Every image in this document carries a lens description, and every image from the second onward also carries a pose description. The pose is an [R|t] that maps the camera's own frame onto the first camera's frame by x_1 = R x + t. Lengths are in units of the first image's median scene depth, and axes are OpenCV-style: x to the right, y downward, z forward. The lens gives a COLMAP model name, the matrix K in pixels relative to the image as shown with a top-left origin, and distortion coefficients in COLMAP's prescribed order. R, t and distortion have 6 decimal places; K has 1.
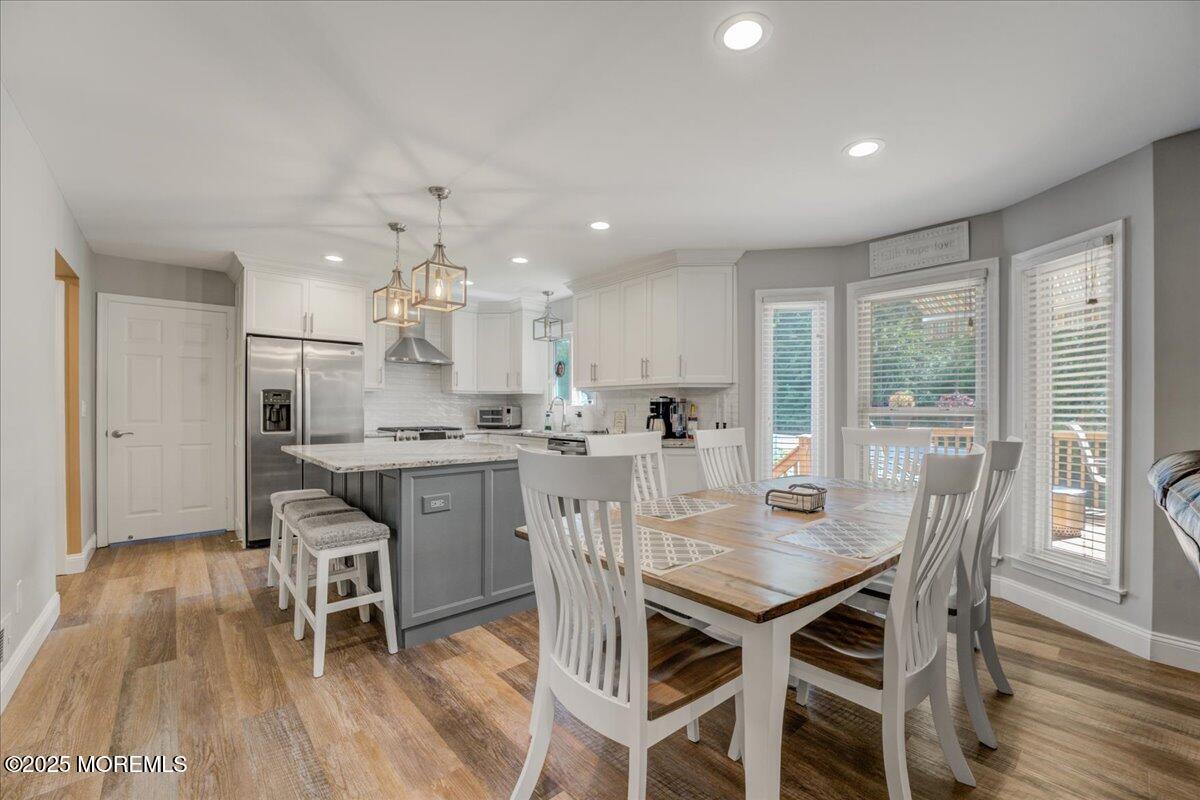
lens RADIAL K [[490.3, 0, 600.4], [0, 490.3, 406.9], [0, 0, 1]] dist [-0.010197, 0.000544]
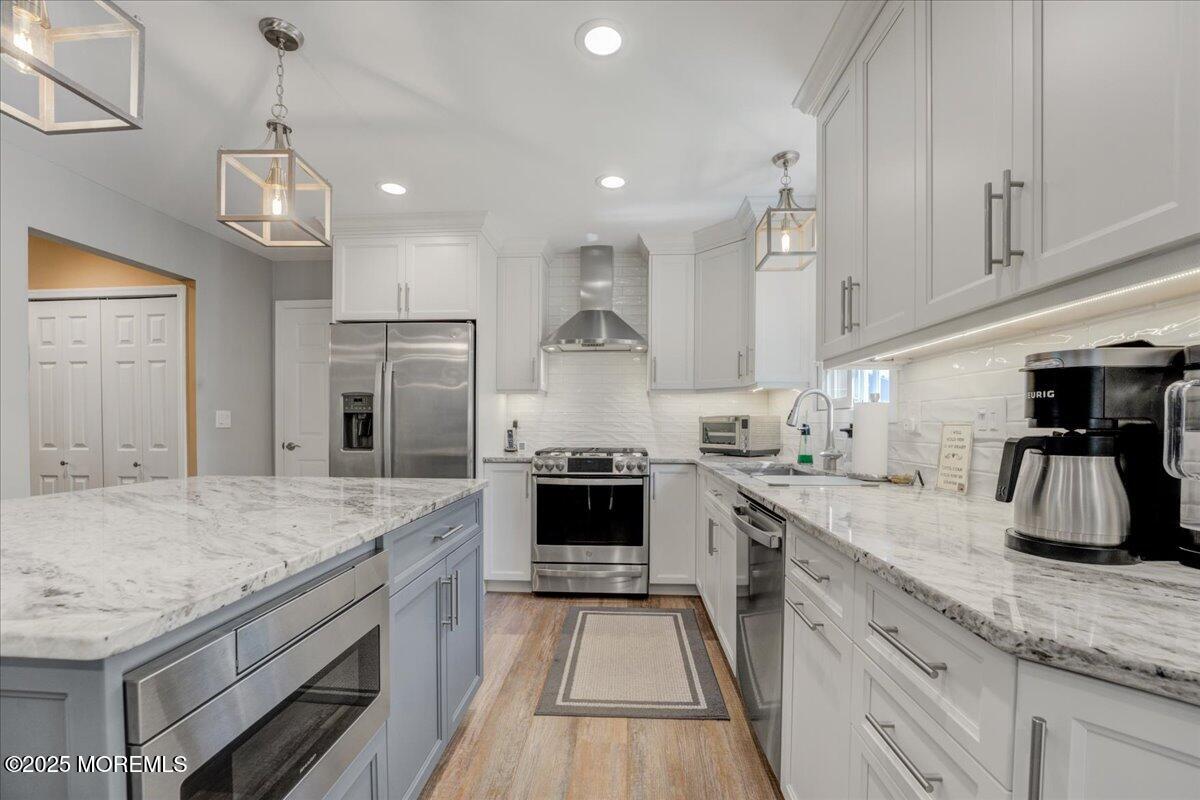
lens RADIAL K [[490.1, 0, 602.5], [0, 490.1, 425.1], [0, 0, 1]] dist [-0.001816, 0.000007]
pose [[0.704881, 0.000500, -0.709325, 0.126245], [0.001758, 0.999995, 0.002451, 0.012321], [0.709323, -0.002974, 0.704877, 0.749113]]
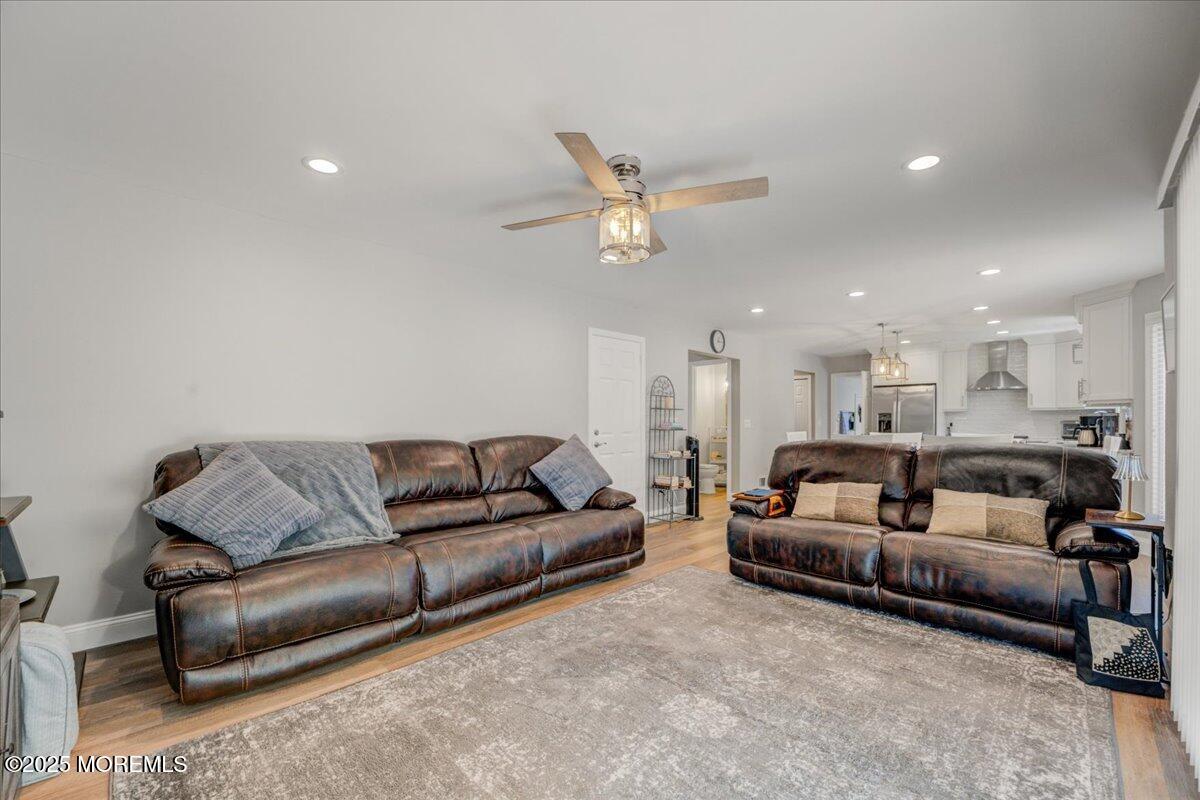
lens RADIAL K [[490.1, 0, 602.5], [0, 490.1, 425.1], [0, 0, 1]] dist [-0.001816, 0.000007]
pose [[0.056021, 0.001744, -0.998428, 1.305763], [0.002862, 0.999994, 0.001908, 0.007584], [0.998425, -0.002964, 0.056016, -0.279277]]
